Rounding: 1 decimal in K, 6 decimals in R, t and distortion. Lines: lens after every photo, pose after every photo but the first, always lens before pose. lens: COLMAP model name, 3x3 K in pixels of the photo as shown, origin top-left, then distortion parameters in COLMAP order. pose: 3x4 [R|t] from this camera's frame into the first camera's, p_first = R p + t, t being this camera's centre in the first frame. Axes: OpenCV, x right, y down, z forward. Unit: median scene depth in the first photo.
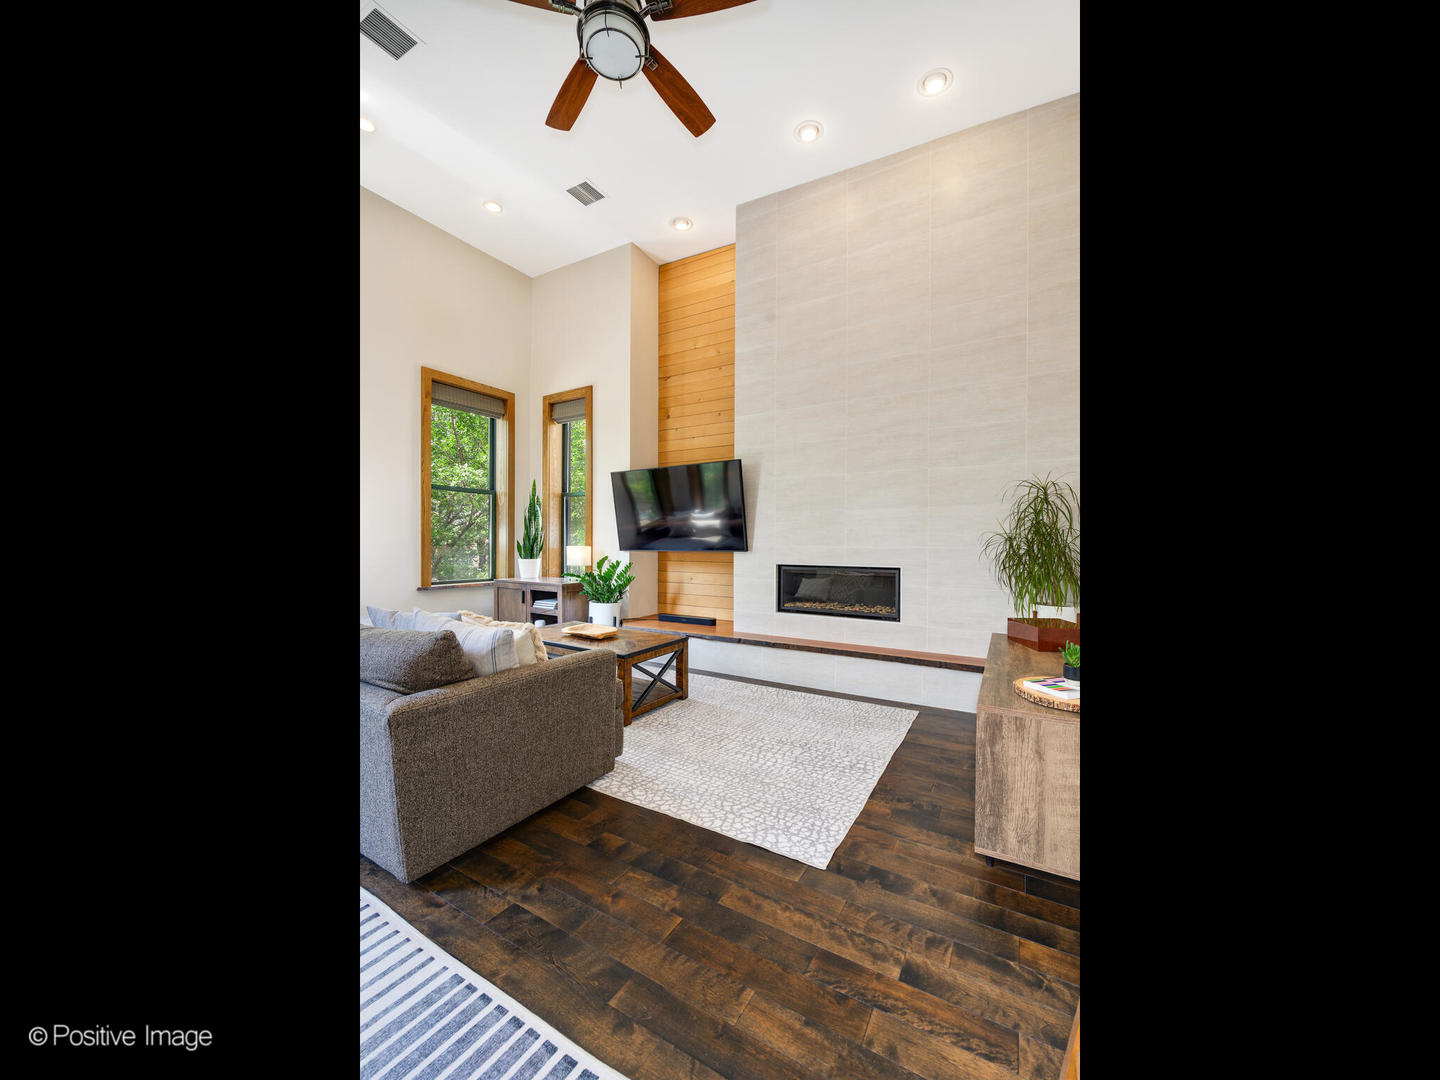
lens RADIAL K [[503.7, 0, 728.1], [0, 503.7, 546.0], [0, 0, 1]] dist [-0.006206, -0.000037]
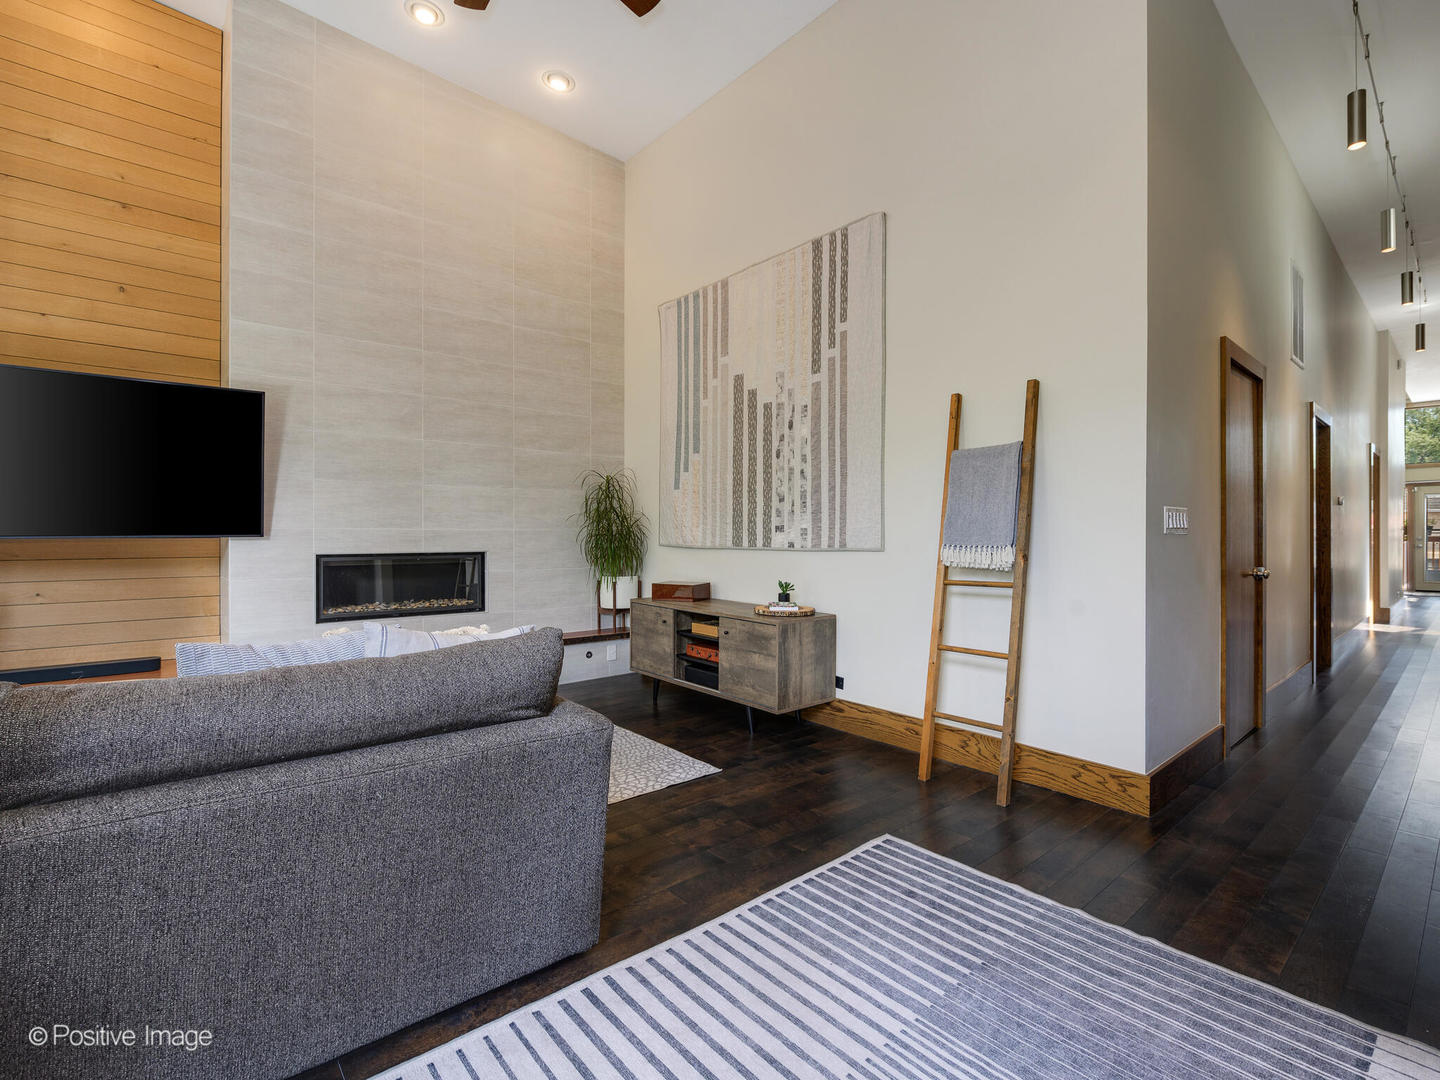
lens RADIAL K [[660.9, 0, 728.5], [0, 660.9, 531.2], [0, 0, 1]] dist [0.005524, 0.000863]
pose [[0.321765, -0.000602, 0.946819, -0.774908], [0.008626, 0.999960, -0.002296, 0.014691], [-0.946780, 0.008906, 0.321757, 0.230933]]
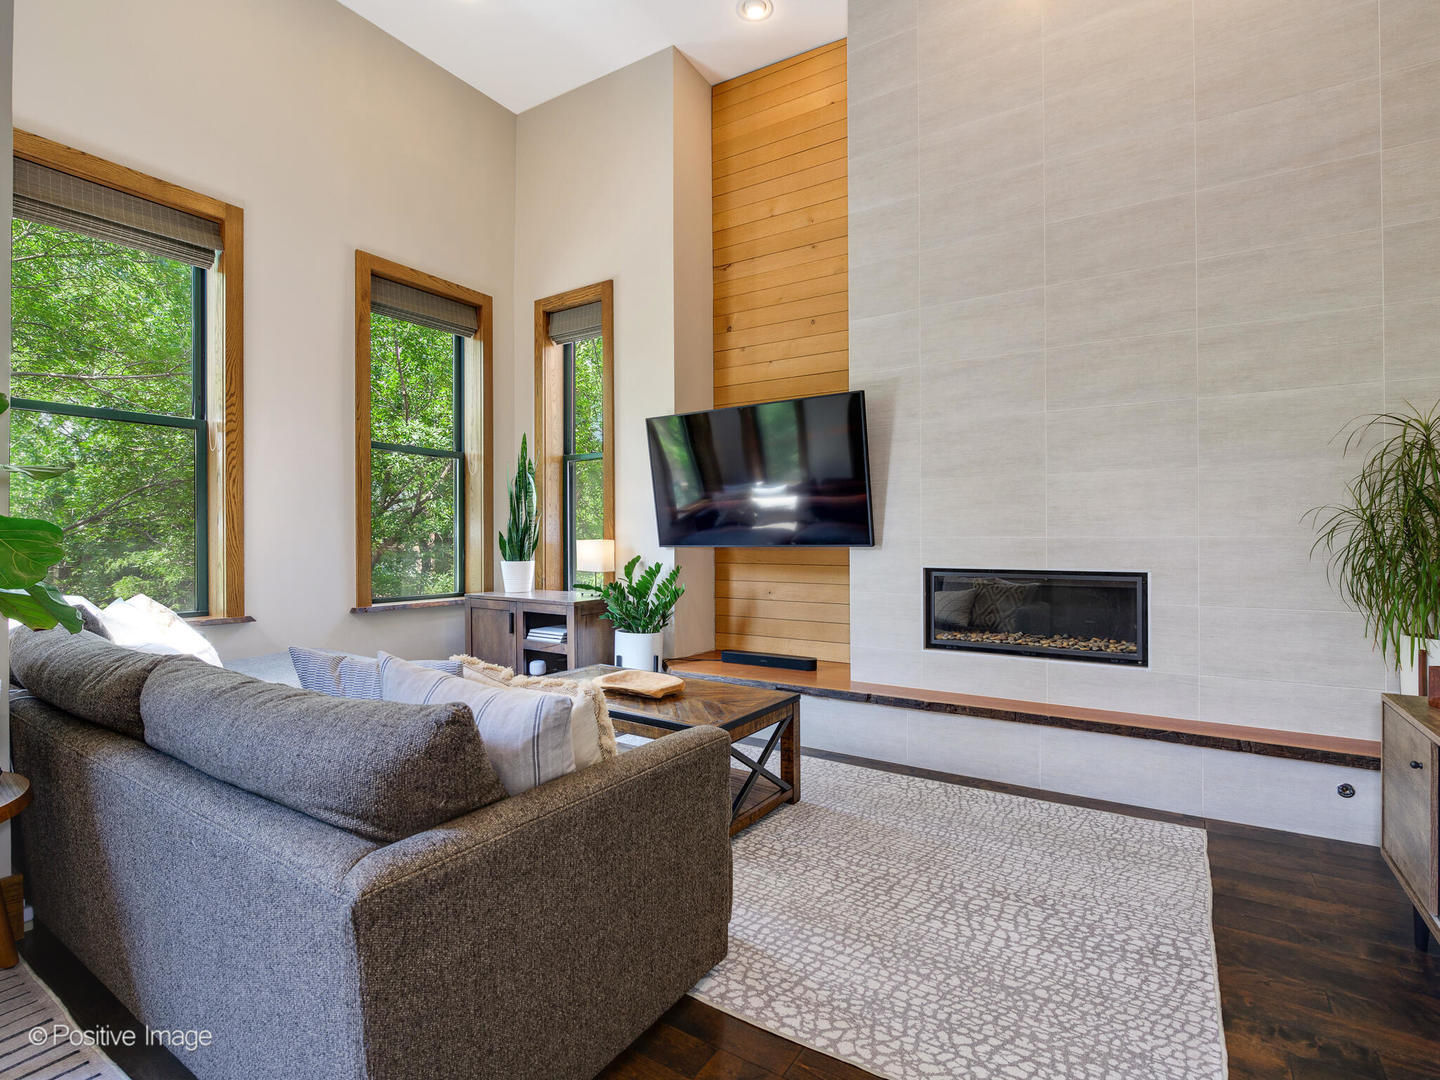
lens RADIAL K [[805.9, 0, 731.4], [0, 805.9, 532.7], [0, 0, 1]] dist [-0.012233, -0.001201]
pose [[0.994906, -0.009551, -0.100357, -0.042750], [0.008639, 0.999917, -0.009517, 0.002969], [0.100440, 0.008601, 0.994906, 0.051324]]
